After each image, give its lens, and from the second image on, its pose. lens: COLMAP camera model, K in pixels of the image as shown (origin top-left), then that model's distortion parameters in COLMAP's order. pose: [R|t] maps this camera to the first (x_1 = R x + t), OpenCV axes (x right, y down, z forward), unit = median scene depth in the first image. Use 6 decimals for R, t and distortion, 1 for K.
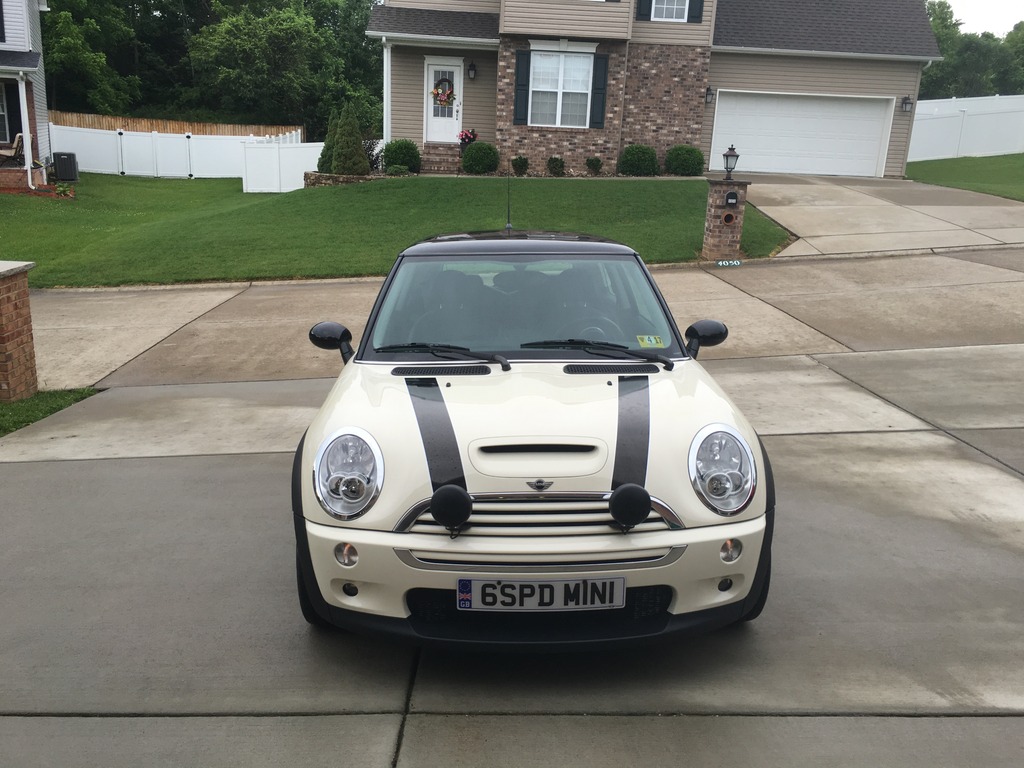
lens RADIAL K [[868.9, 0, 506.2], [0, 868.9, 384.9], [0, 0, 1]] dist [0.080404, -0.113458]
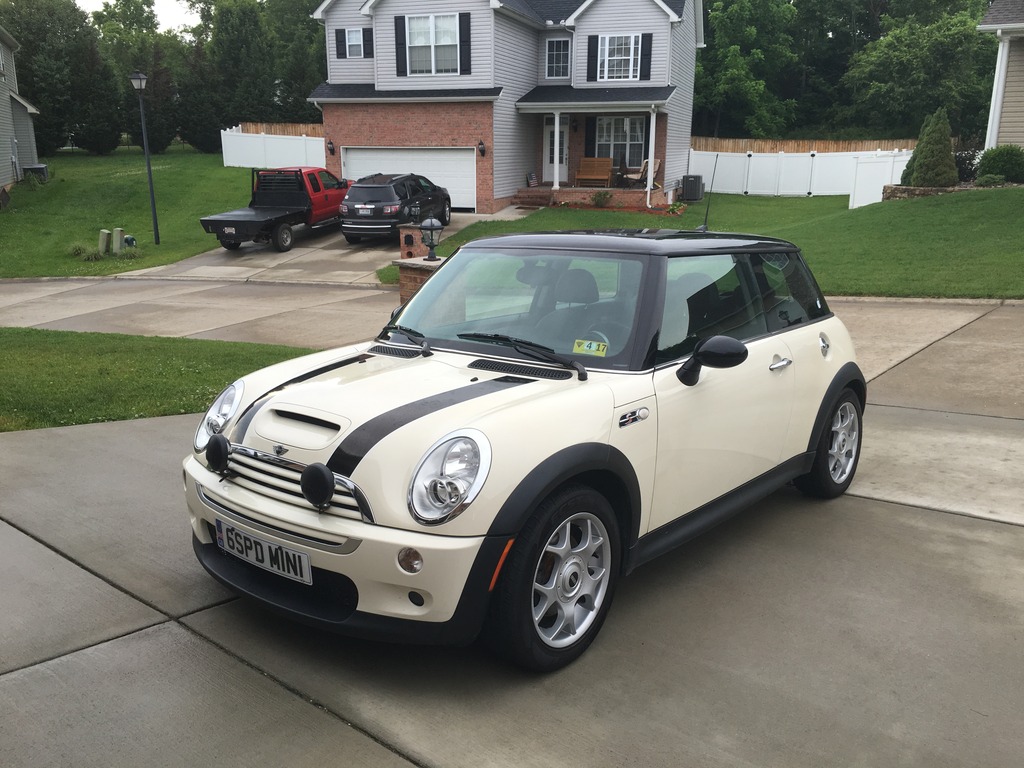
lens RADIAL K [[868.9, 0, 495.2], [0, 868.9, 383.7], [0, 0, 1]] dist [0.080404, -0.113458]
pose [[0.743703, 0.129594, -0.655829, 0.891939], [-0.144961, 0.988950, 0.031036, -0.035211], [0.652604, 0.071988, 0.754271, 0.352063]]
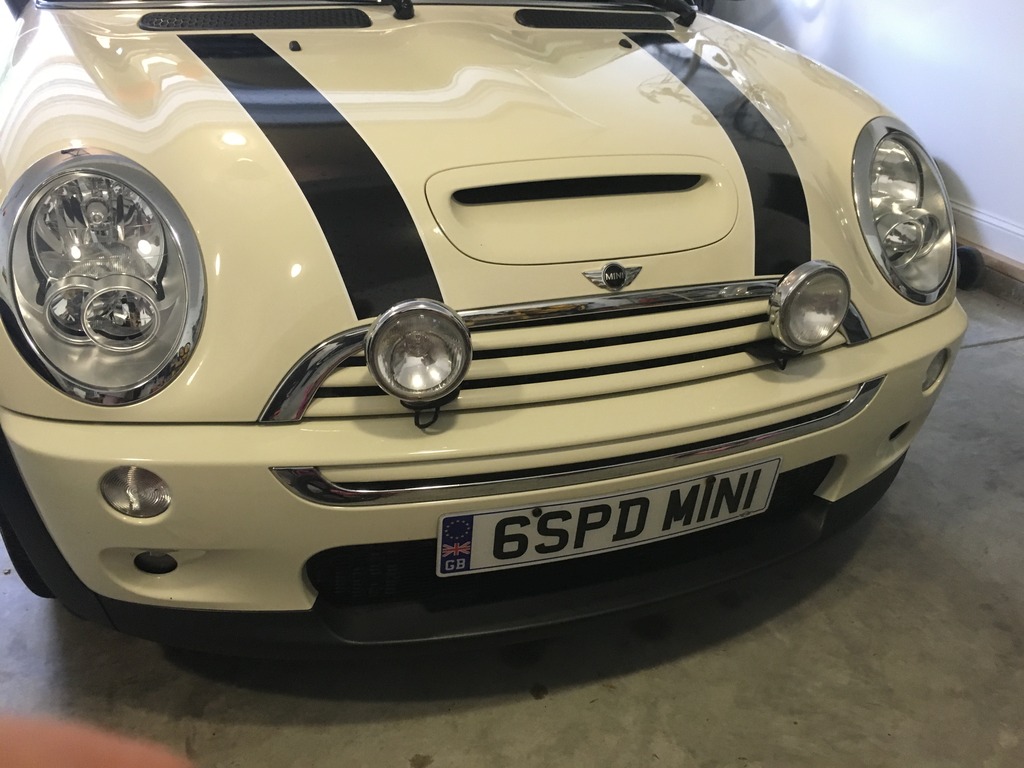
lens RADIAL K [[868.9, 0, 508.2], [0, 868.9, 385.5], [0, 0, 1]] dist [0.080404, -0.113458]
pose [[0.949889, -0.112267, 0.291731, -0.132549], [0.019382, 0.952636, 0.303494, 0.035623], [-0.311985, -0.282631, 0.907075, 0.602325]]
